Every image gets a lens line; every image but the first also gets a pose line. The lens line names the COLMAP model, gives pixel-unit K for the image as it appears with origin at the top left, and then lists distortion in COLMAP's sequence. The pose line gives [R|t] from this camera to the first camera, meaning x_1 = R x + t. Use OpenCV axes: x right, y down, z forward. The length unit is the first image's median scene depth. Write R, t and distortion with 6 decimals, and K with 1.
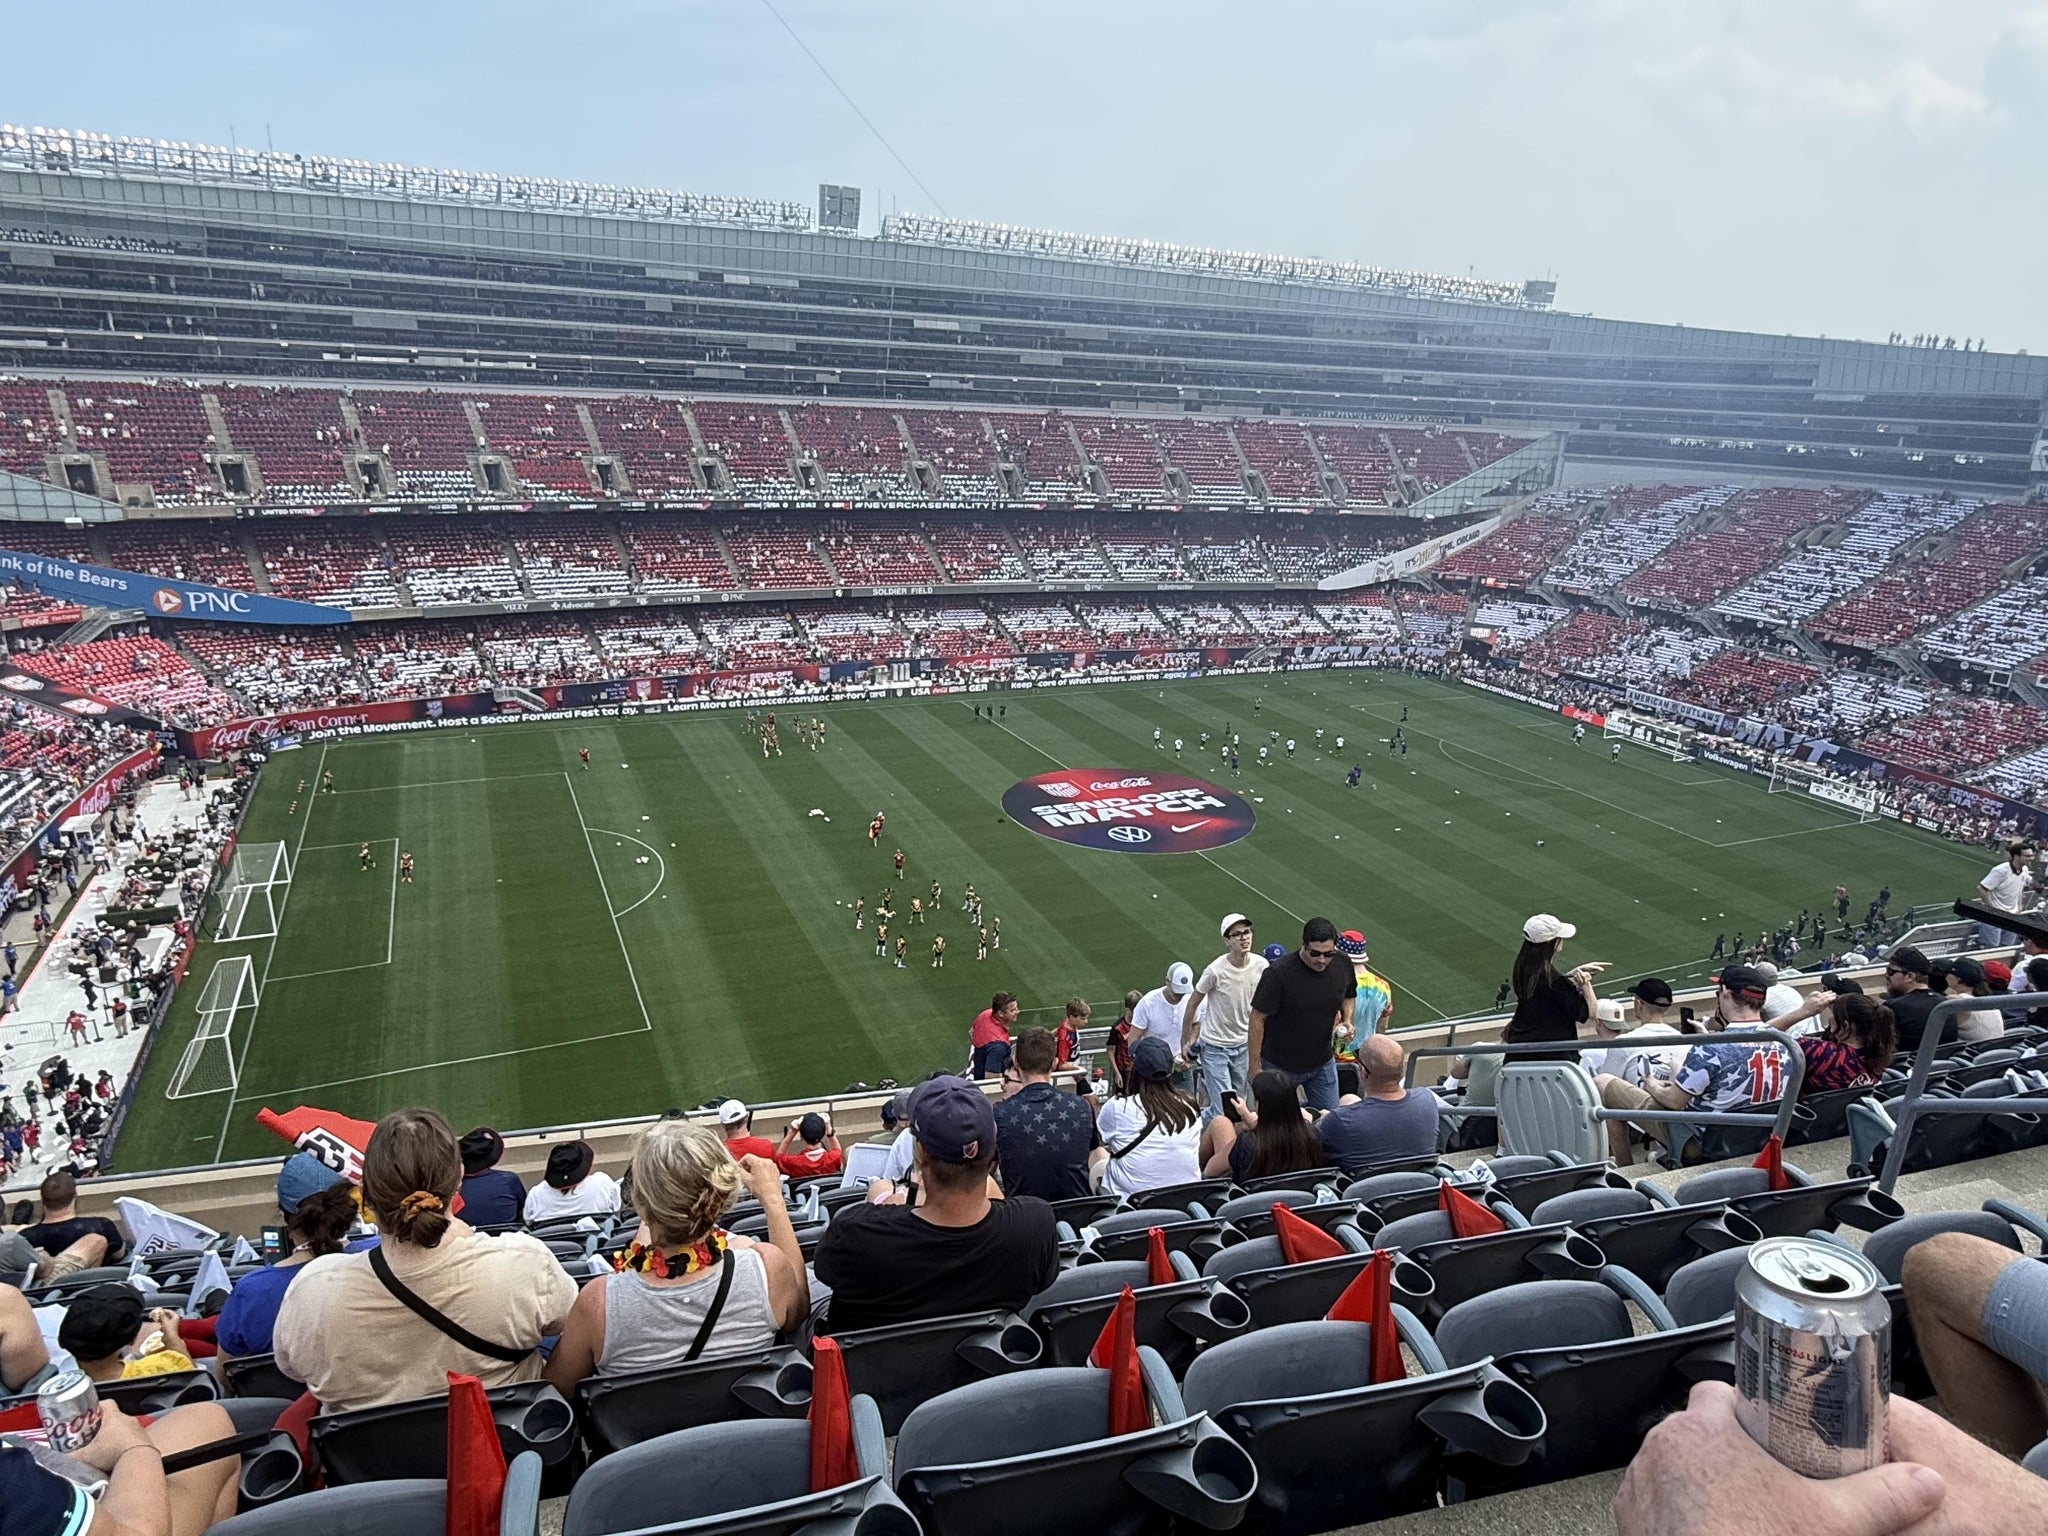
lens RADIAL K [[1178.7, 0, 1024.0], [0, 1178.7, 768.0], [0, 0, 1]] dist [0.016774, -0.001509]
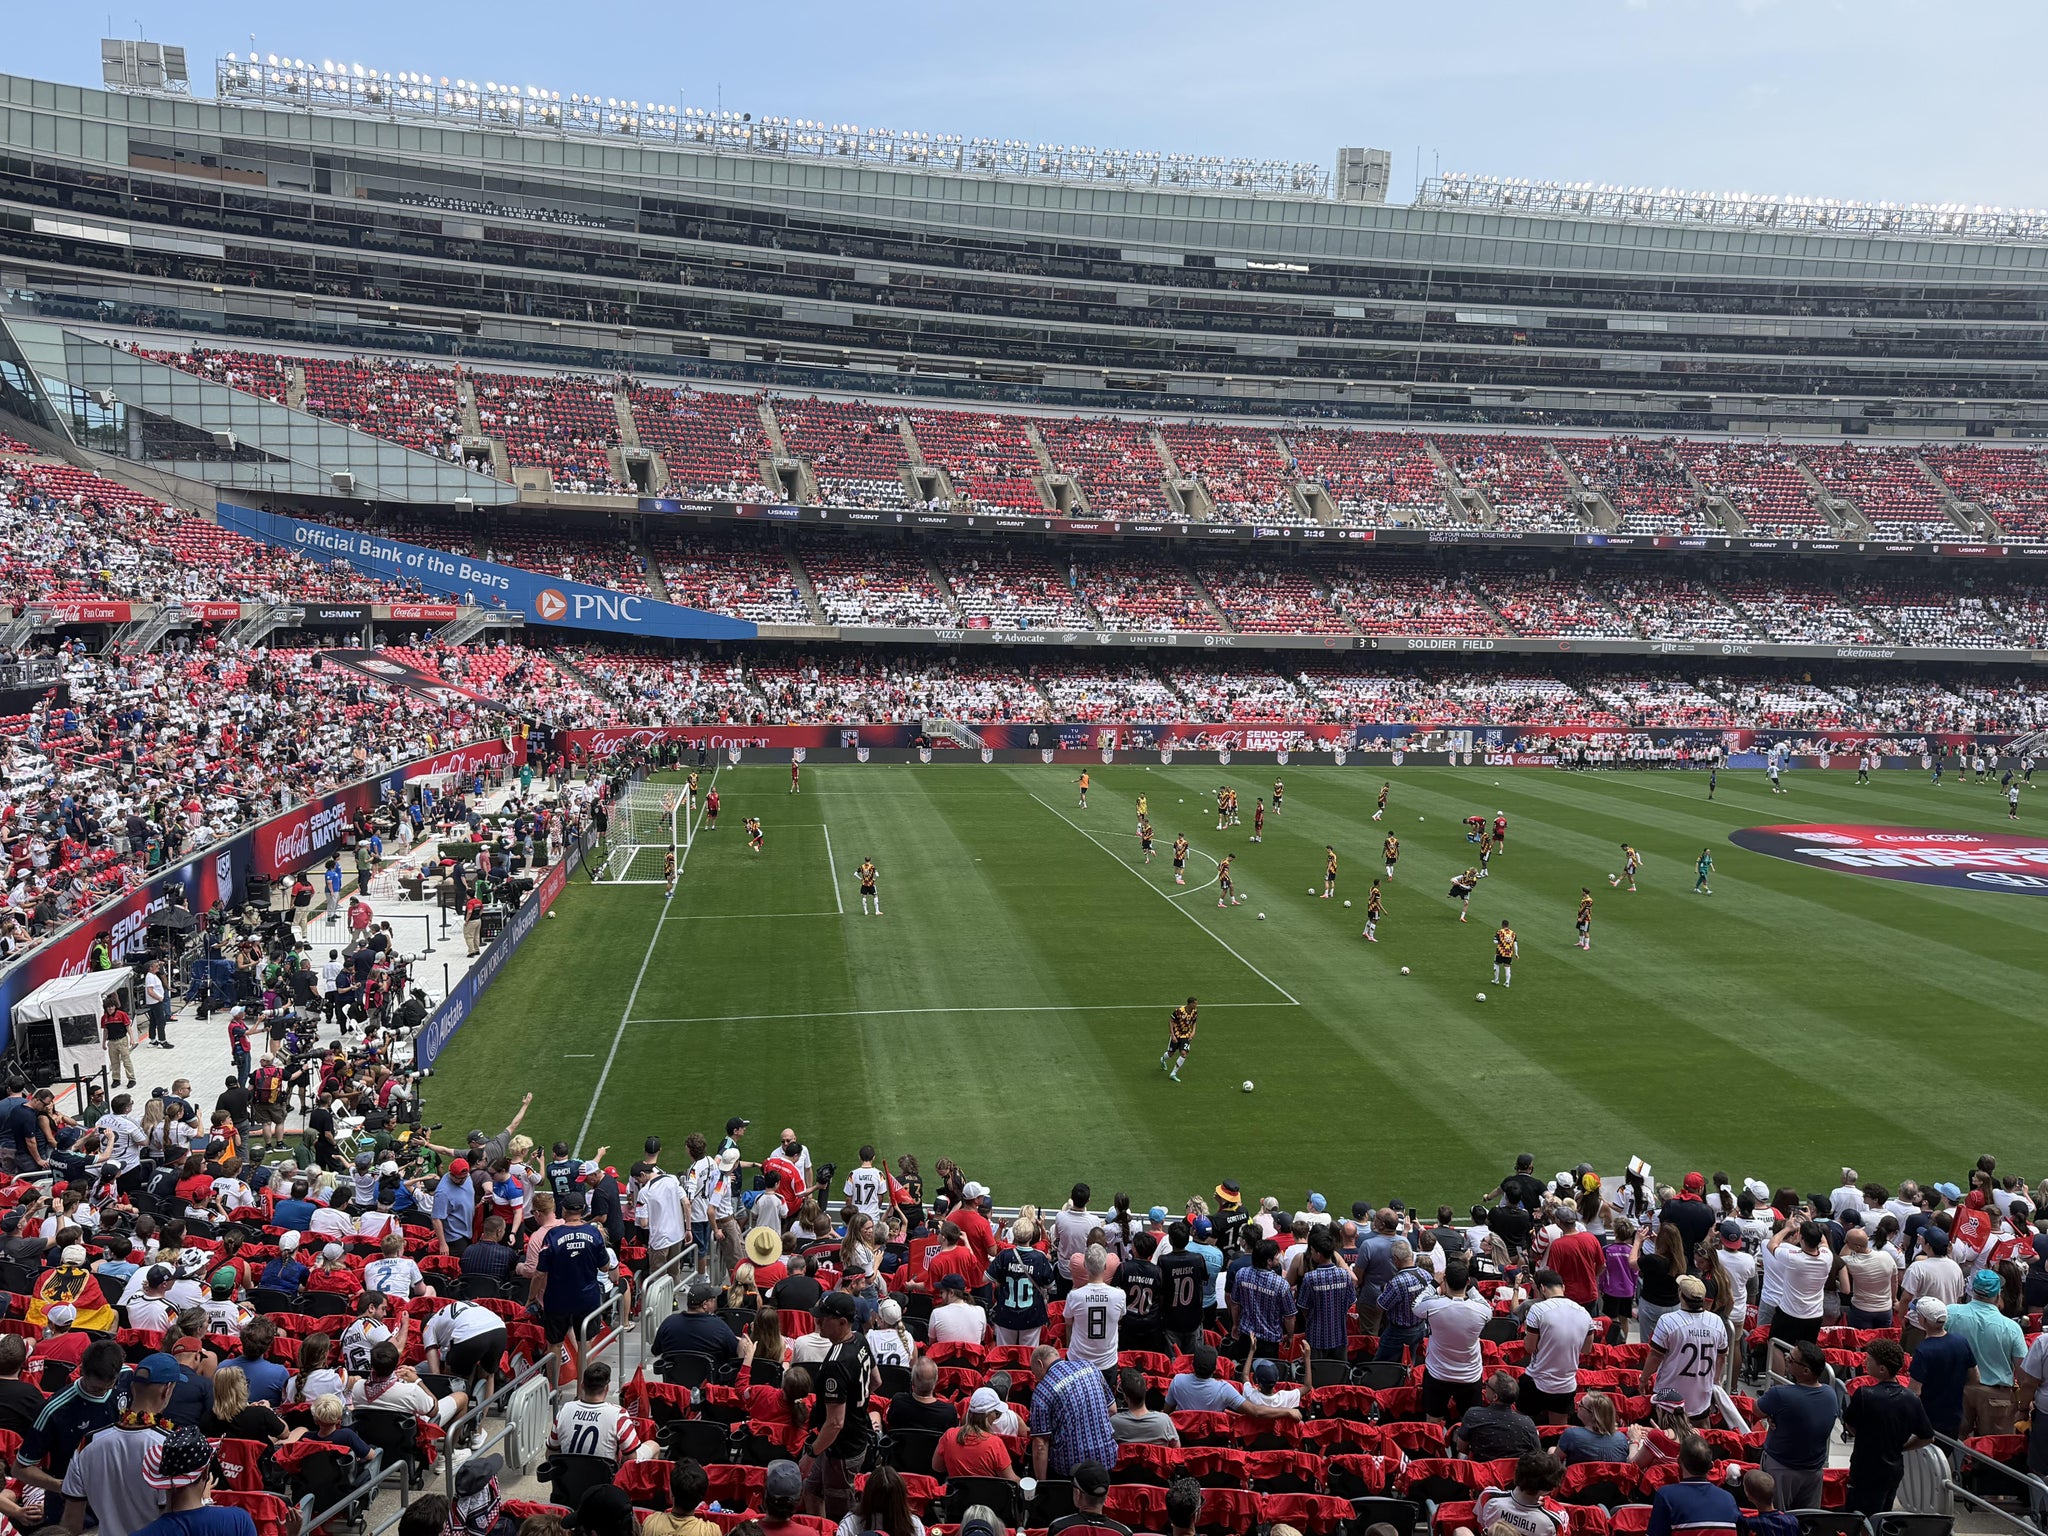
lens RADIAL K [[1456.5, 0, 1067.5], [0, 1456.5, 764.1], [0, 0, 1]] dist [0.086946, -0.119441]
pose [[0.967529, 0.001791, -0.252754, -0.116711], [-0.053572, 0.978710, -0.198135, 0.116264], [0.247018, 0.205242, 0.947026, 0.149516]]
